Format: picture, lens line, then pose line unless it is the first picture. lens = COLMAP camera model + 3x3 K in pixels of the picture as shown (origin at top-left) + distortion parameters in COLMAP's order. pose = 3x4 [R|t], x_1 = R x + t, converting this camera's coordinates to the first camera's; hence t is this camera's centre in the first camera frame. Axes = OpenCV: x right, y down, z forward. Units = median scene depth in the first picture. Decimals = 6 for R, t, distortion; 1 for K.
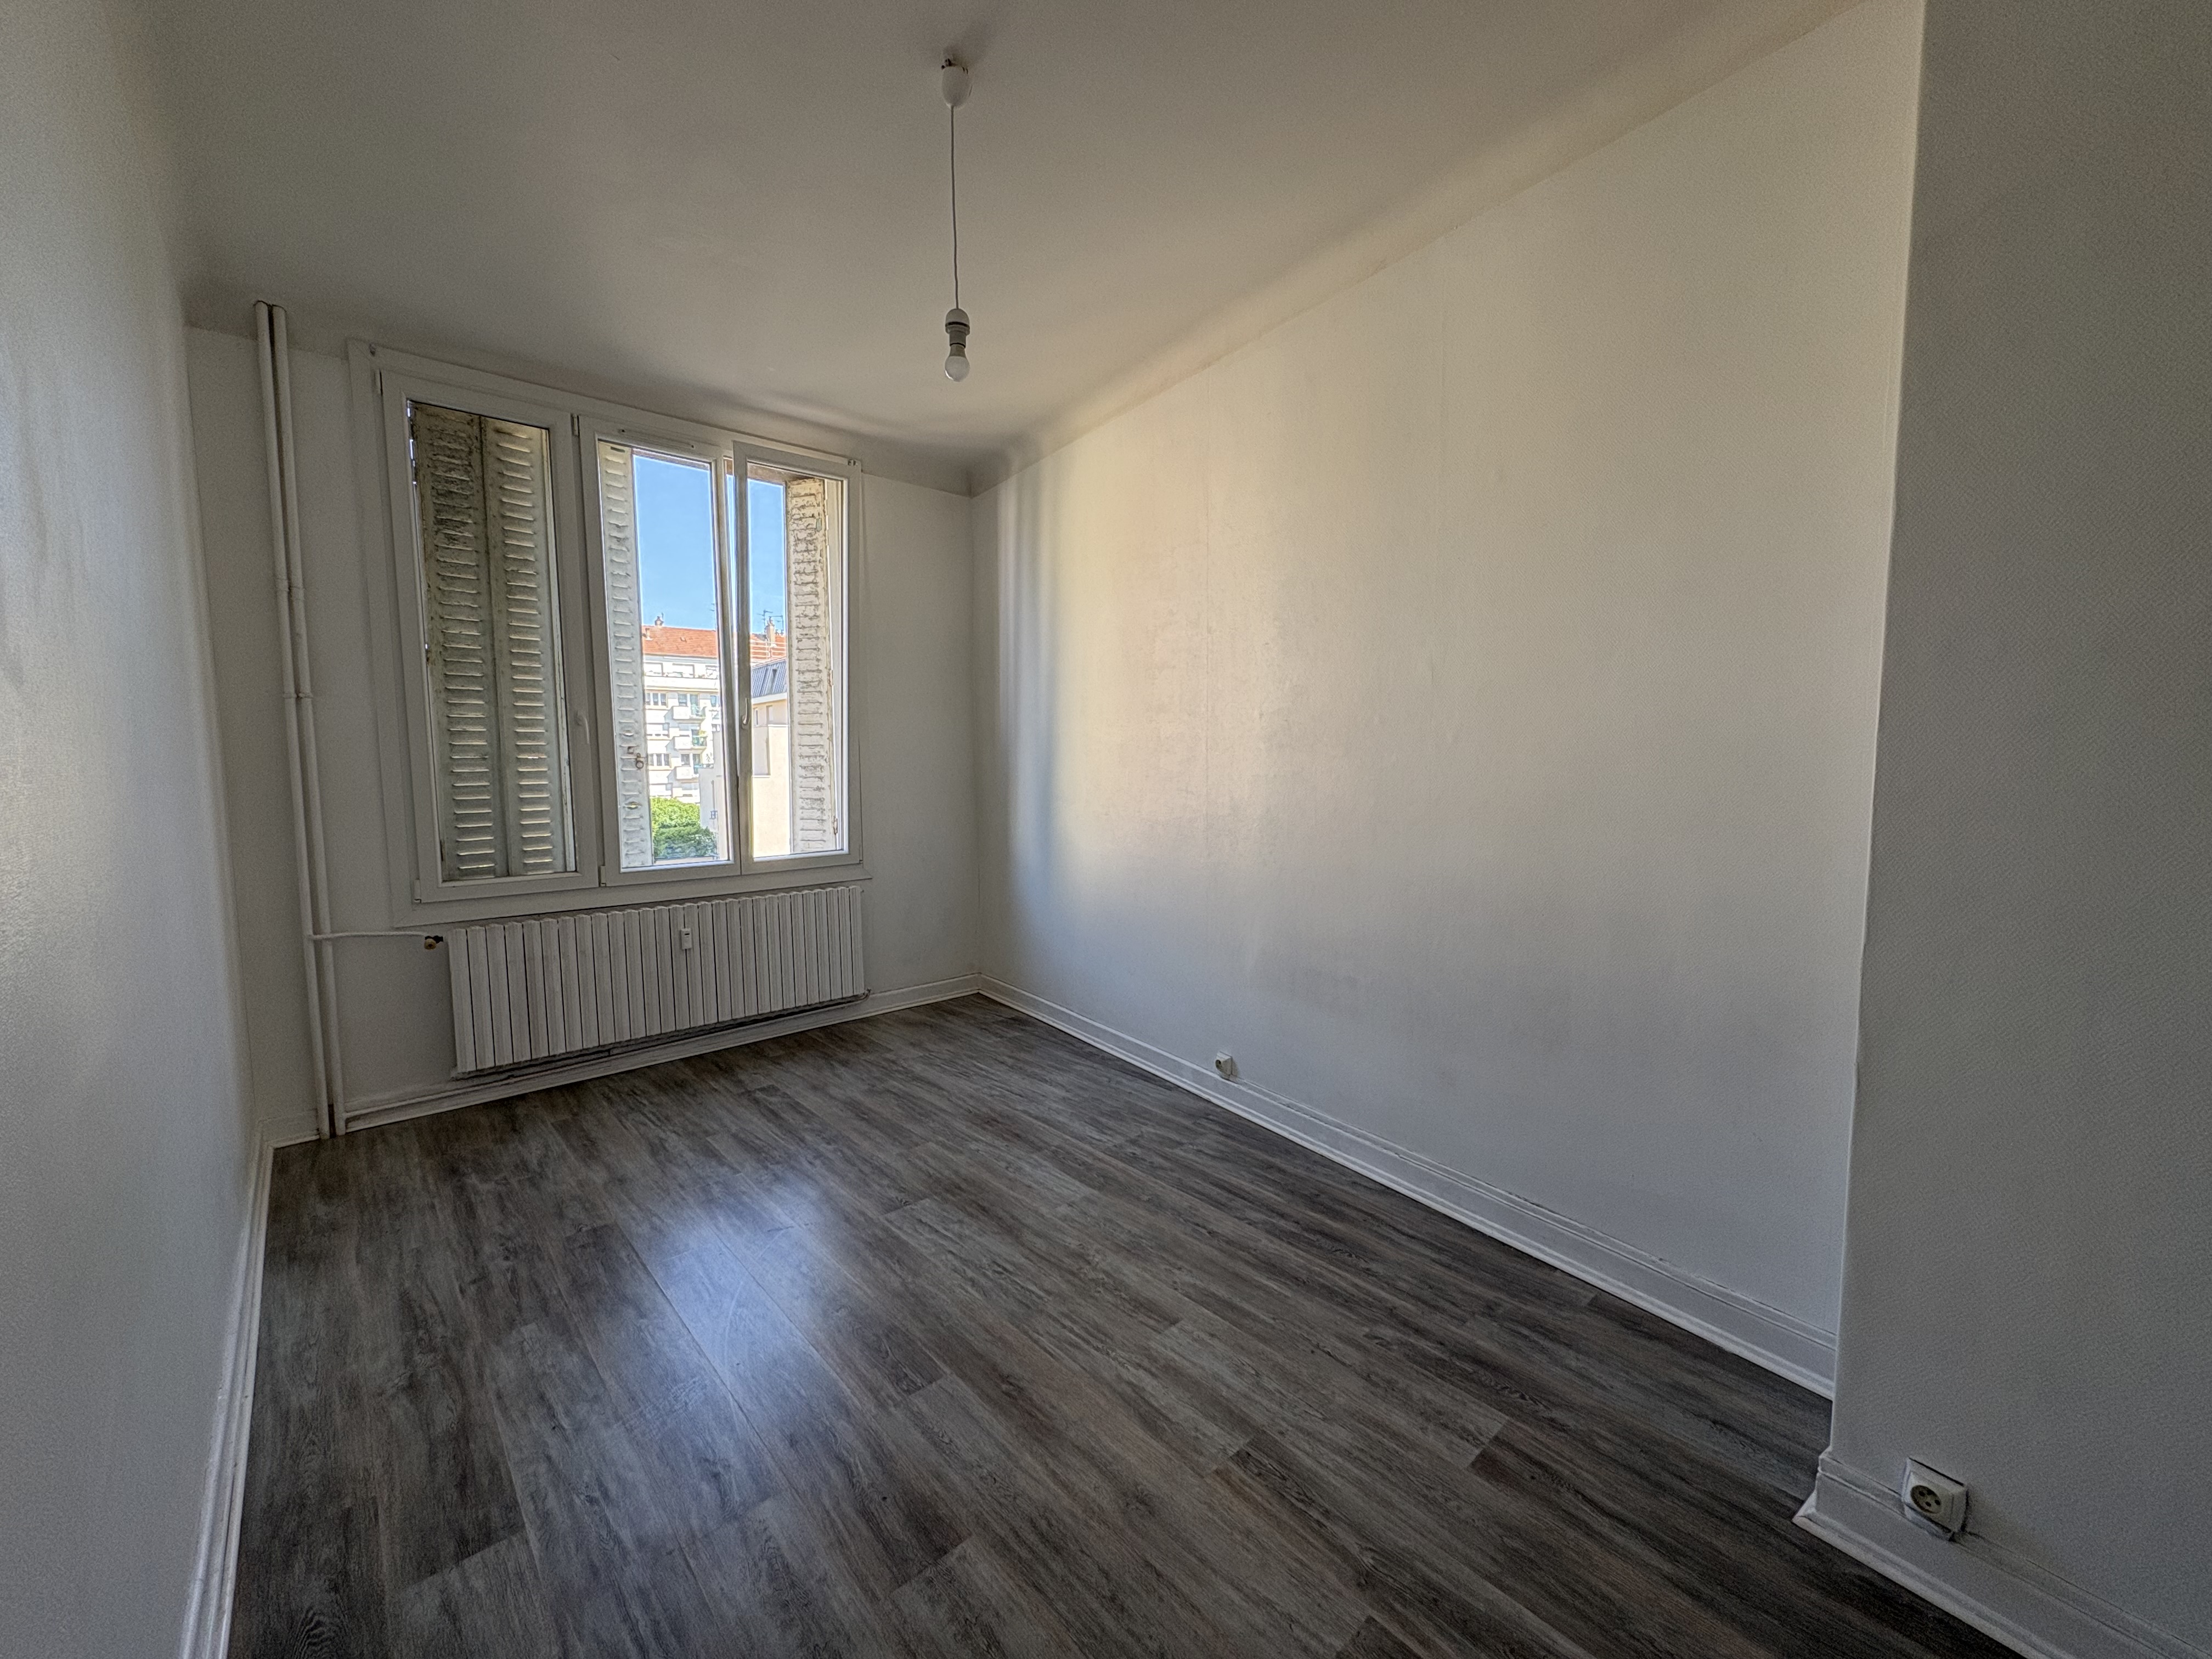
lens RADIAL K [[881.4, 0, 1112.0], [0, 881.4, 826.7], [0, 0, 1]] dist [-0.000775, 0.000509]
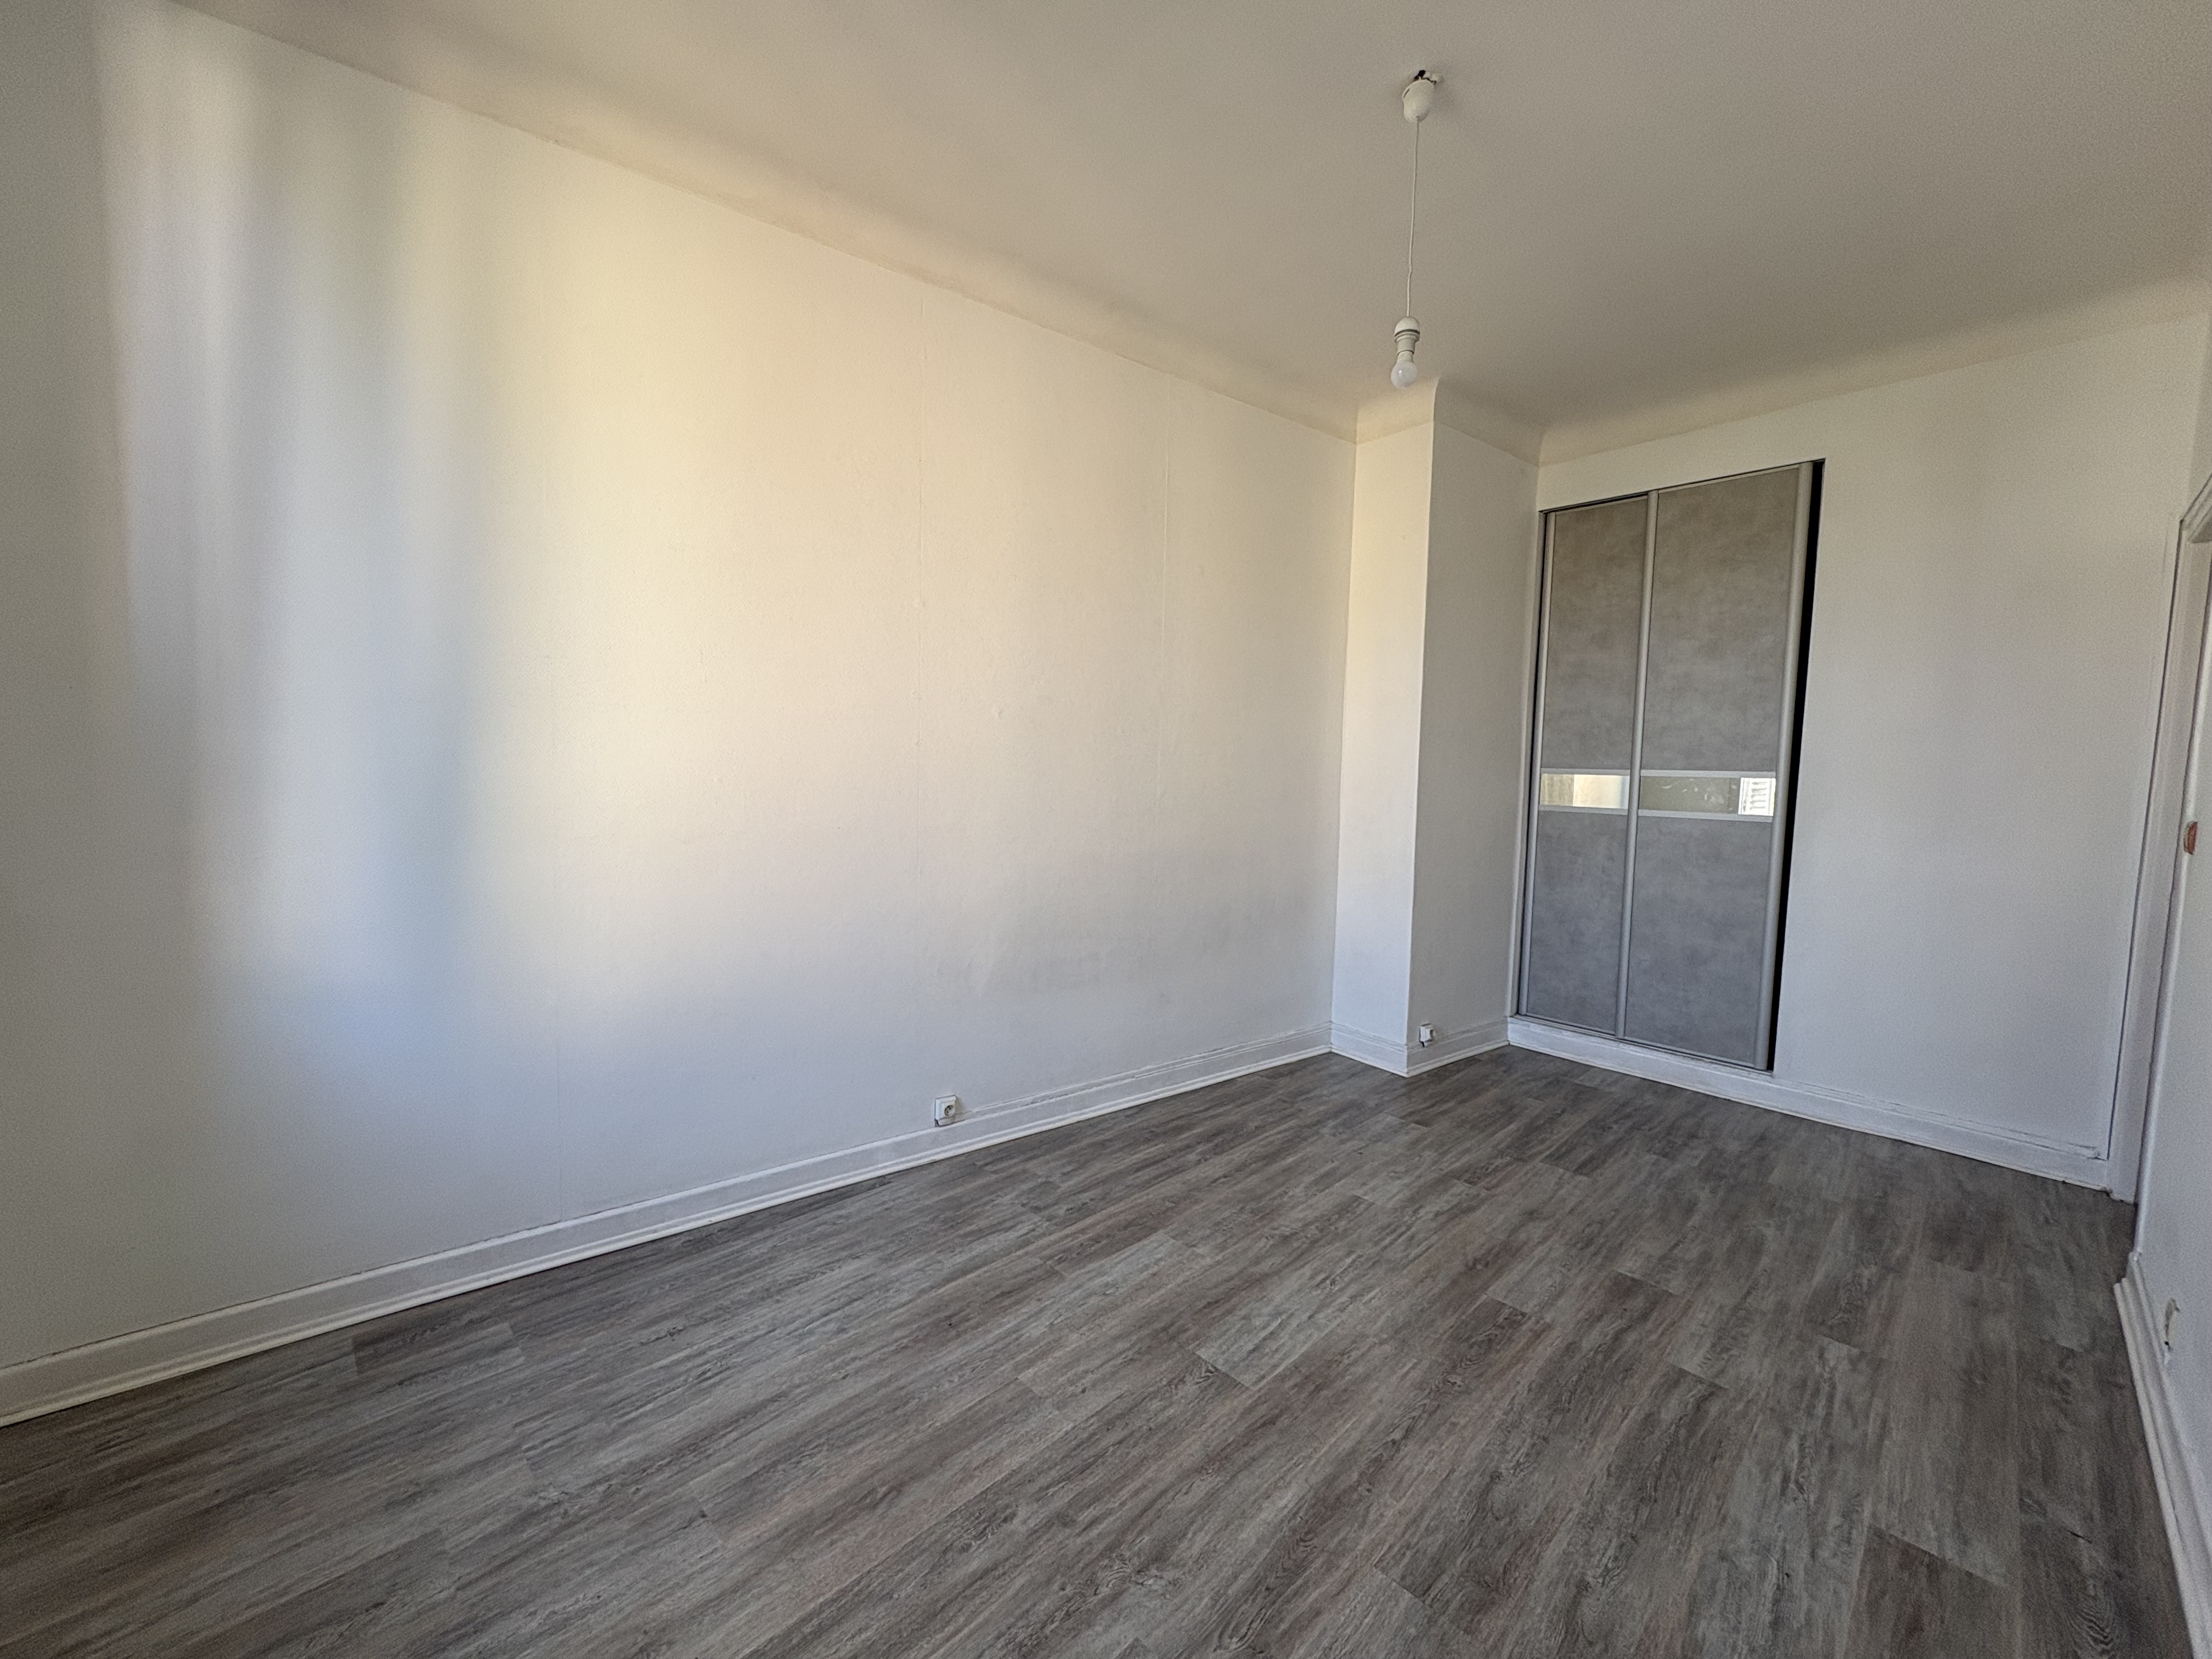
lens RADIAL K [[881.4, 0, 1112.0], [0, 881.4, 826.7], [0, 0, 1]] dist [-0.000775, 0.000509]
pose [[-0.043217, -0.066585, 0.996844, -1.375300], [0.057711, 0.995944, 0.069027, -0.110728], [-0.997398, 0.060512, -0.039199, 1.613170]]
